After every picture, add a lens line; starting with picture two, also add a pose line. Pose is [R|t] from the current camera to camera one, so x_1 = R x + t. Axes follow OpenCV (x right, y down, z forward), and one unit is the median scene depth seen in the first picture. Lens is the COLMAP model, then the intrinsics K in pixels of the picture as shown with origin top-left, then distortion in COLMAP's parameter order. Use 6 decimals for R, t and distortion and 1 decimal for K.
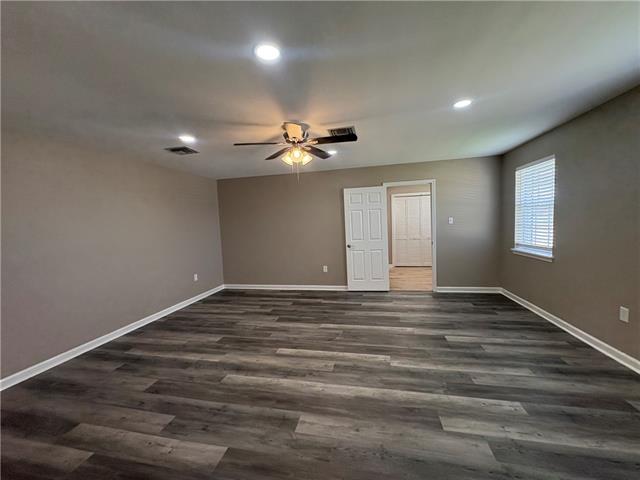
lens RADIAL K [[256.0, 0, 323.2], [0, 256.0, 244.9], [0, 0, 1]] dist [-0.000298, 0.000321]
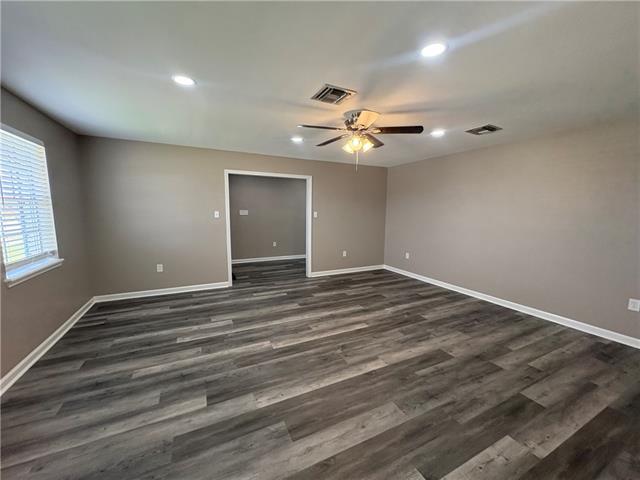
lens RADIAL K [[256.0, 0, 321.6], [0, 256.0, 241.6], [0, 0, 1]] dist [-0.000298, 0.000321]
pose [[-0.787741, 0.110945, -0.605934, 0.635309], [-0.030591, 0.975388, 0.218361, -0.190901], [0.615247, 0.190549, -0.764959, 1.700085]]
